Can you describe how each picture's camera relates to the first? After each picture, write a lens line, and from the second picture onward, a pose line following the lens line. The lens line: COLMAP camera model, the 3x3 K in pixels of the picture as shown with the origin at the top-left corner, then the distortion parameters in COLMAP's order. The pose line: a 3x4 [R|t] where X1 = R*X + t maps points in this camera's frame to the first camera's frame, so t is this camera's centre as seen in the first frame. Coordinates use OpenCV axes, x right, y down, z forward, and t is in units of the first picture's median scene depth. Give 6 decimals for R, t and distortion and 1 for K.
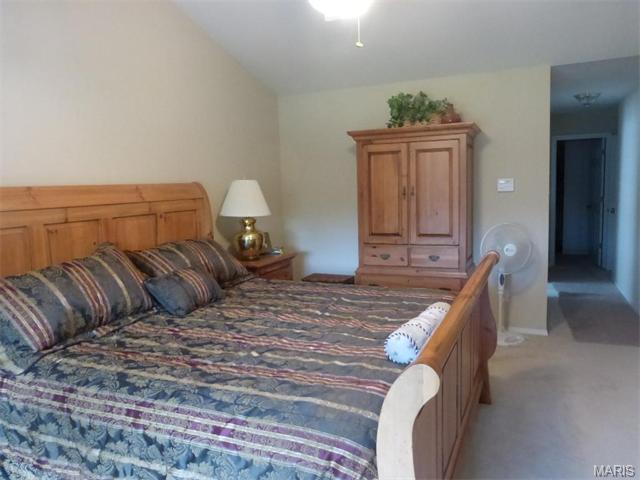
lens RADIAL K [[477.6, 0, 320.0], [0, 477.6, 240.0], [0, 0, 1]] dist [-0.035900, 0.000375]
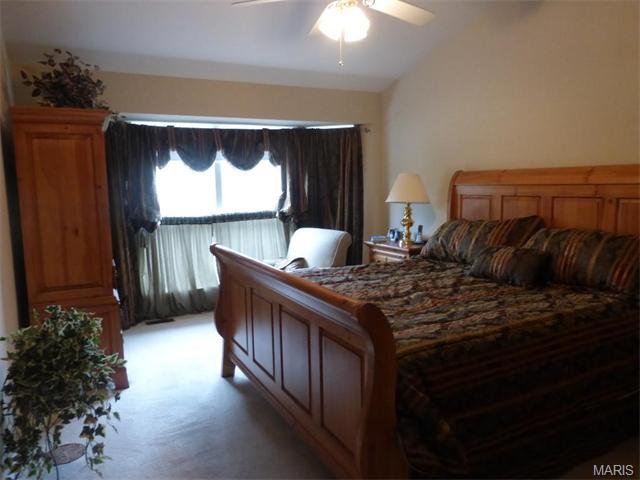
lens RADIAL K [[477.6, 0, 320.0], [0, 477.6, 240.0], [0, 0, 1]] dist [-0.035900, 0.000375]
pose [[-0.624515, 0.136718, -0.768953, 0.777111], [-0.045850, 0.976443, 0.210847, -0.154738], [0.779666, 0.166933, -0.603535, 1.228468]]
